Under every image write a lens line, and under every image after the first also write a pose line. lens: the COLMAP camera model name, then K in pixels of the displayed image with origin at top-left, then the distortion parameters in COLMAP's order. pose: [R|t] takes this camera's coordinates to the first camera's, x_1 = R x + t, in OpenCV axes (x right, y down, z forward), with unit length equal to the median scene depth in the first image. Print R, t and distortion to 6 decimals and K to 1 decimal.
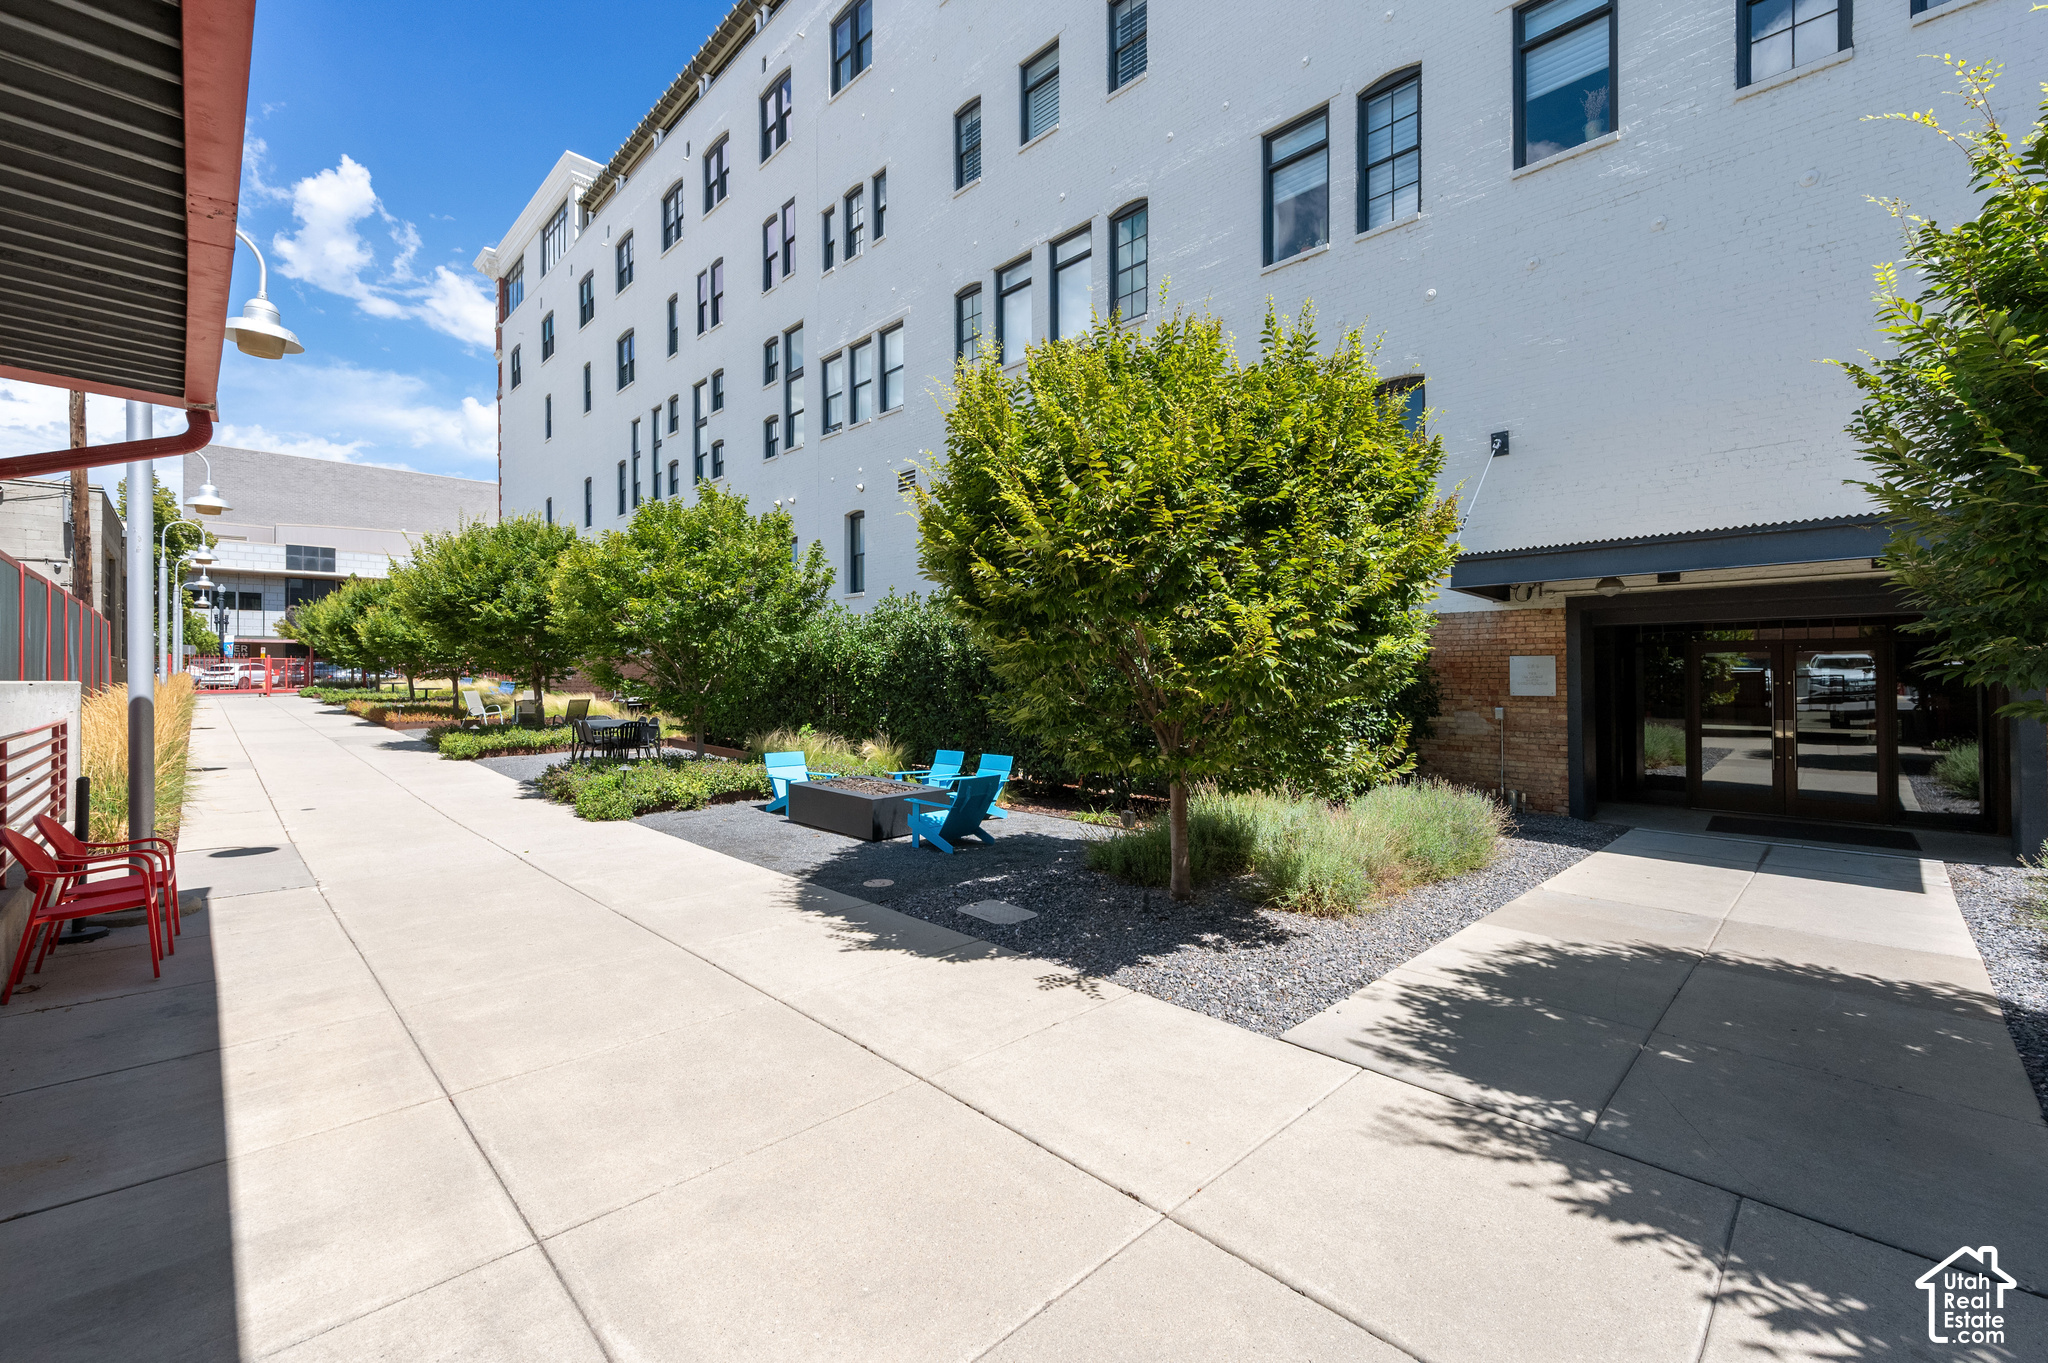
lens RADIAL K [[803.2, 0, 1063.2], [0, 803.2, 665.9], [0, 0, 1]] dist [0.012286, -0.003508]
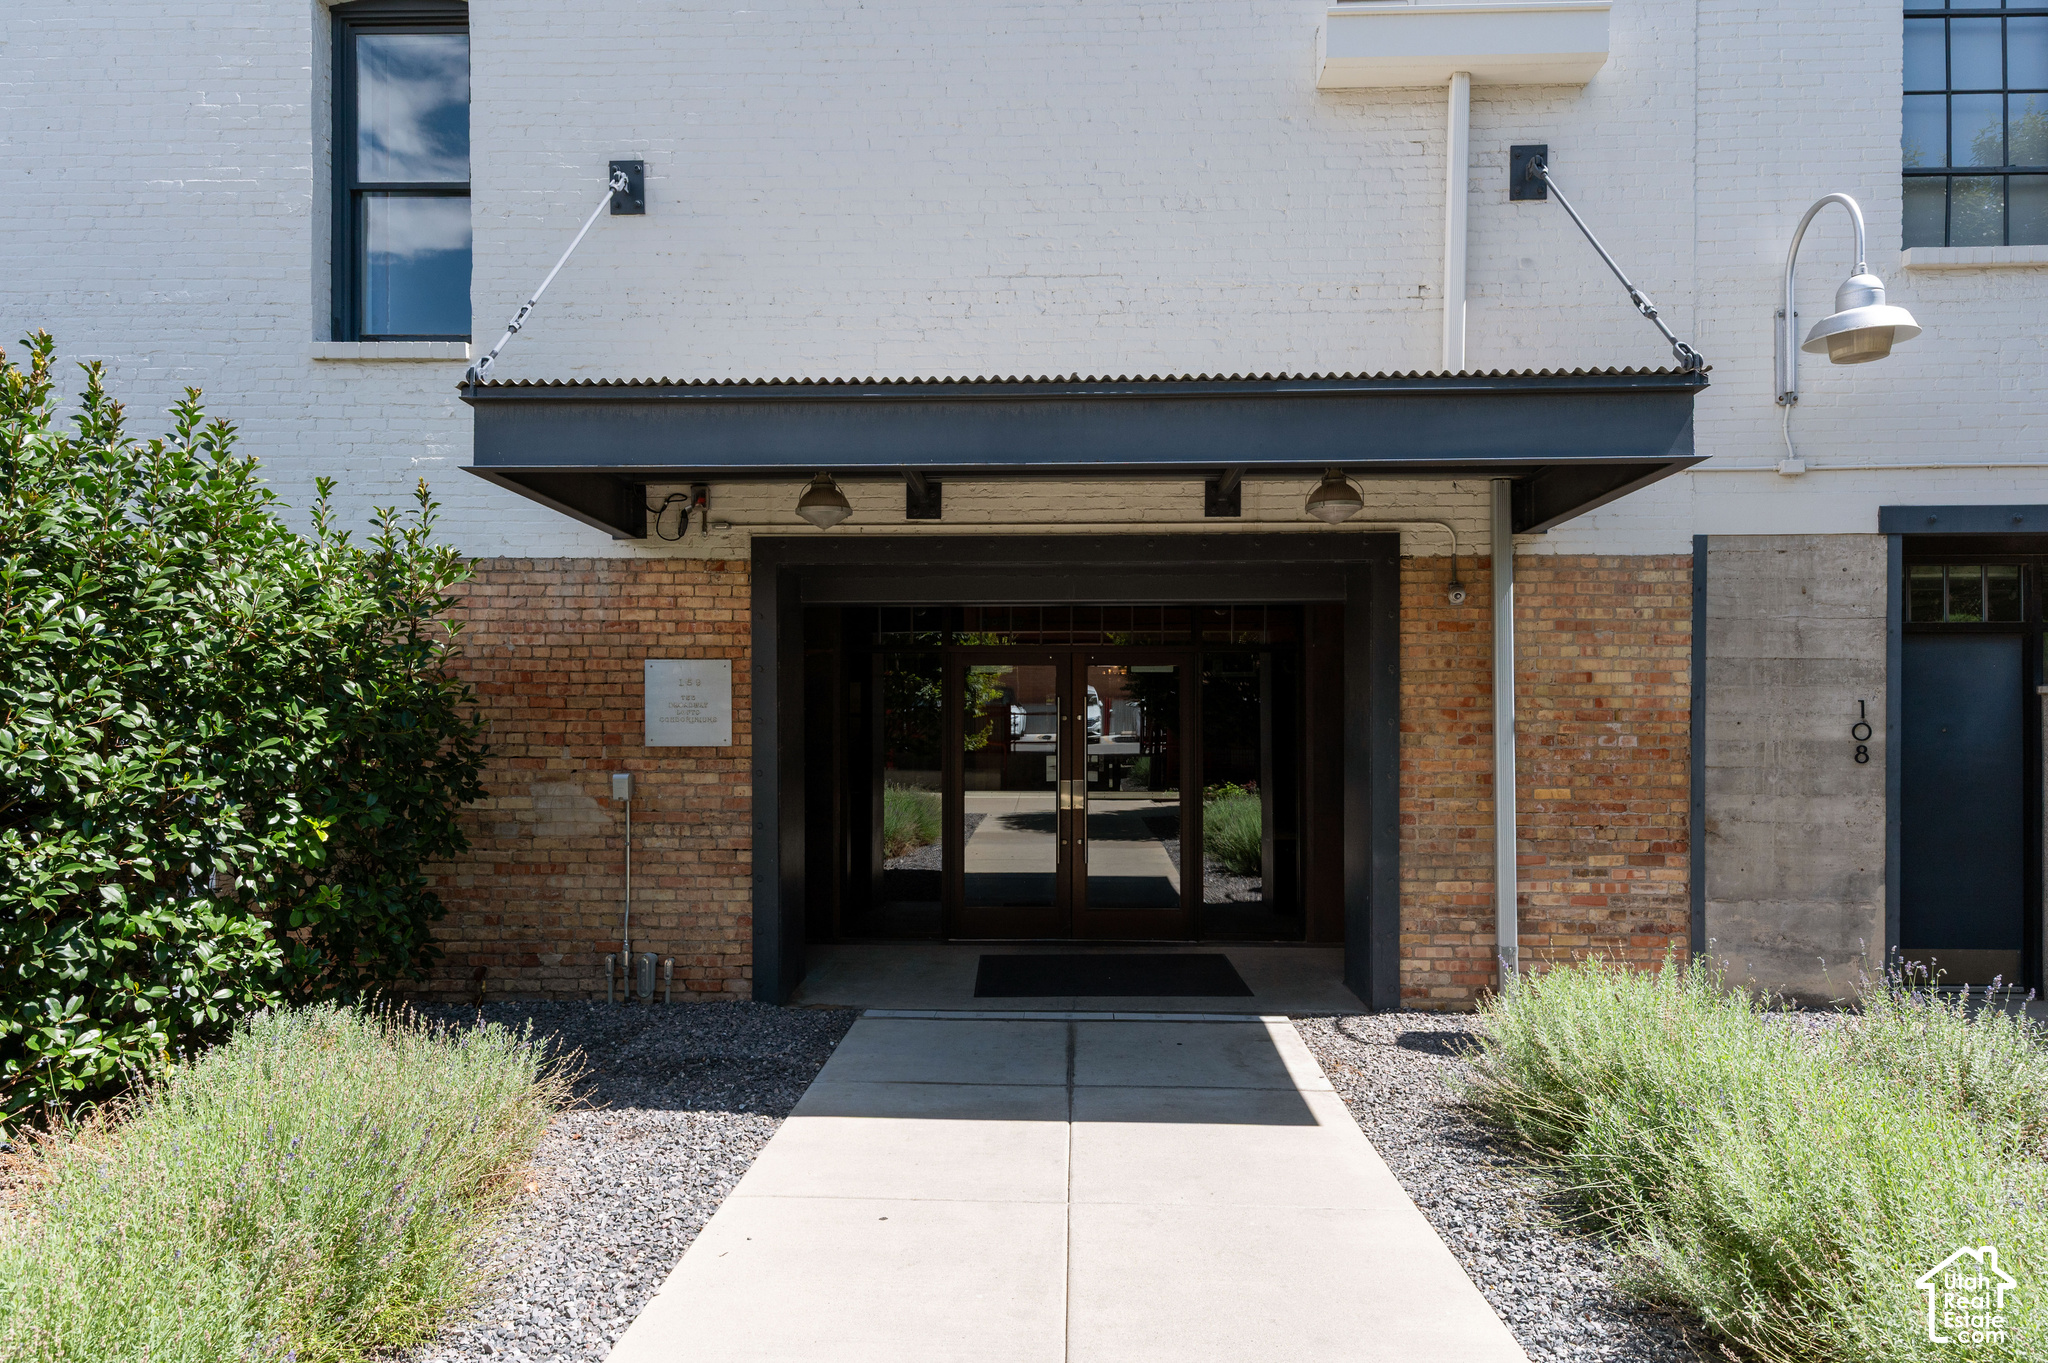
lens RADIAL K [[1241.2, 0, 1021.6], [0, 1241.2, 676.5], [0, 0, 1]] dist [0.002645, 0.000085]
pose [[0.742686, 0.003496, 0.669630, 0.246186], [-0.007228, 0.999970, 0.002795, -0.006193], [-0.669601, -0.006916, 0.742689, 0.341367]]
